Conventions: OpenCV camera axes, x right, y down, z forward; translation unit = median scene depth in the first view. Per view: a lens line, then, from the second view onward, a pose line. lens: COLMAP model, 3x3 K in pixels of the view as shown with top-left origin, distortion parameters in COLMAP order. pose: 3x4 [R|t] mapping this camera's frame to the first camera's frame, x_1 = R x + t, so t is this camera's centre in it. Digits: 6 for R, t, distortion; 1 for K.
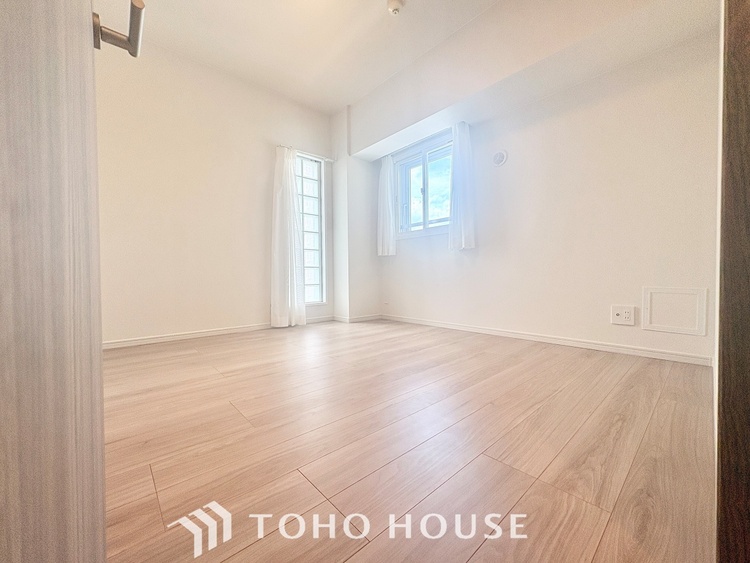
lens RADIAL K [[299.1, 0, 371.1], [0, 299.1, 281.4], [0, 0, 1]] dist [-0.002729, 0.001406]
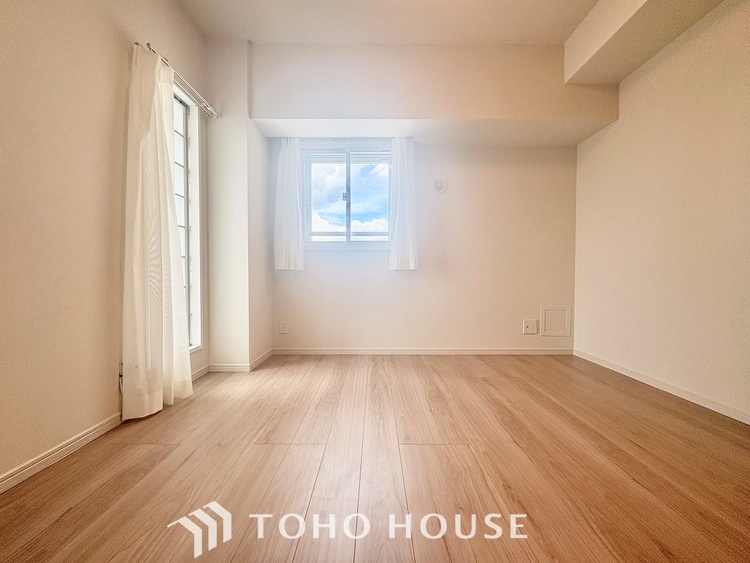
lens RADIAL K [[299.1, 0, 373.4], [0, 299.1, 278.6], [0, 0, 1]] dist [-0.002729, 0.001406]
pose [[0.665520, 0.011786, 0.746287, -0.402000], [0.007585, 0.999717, -0.022553, -0.049662], [-0.746341, 0.020670, 0.665243, 0.385722]]
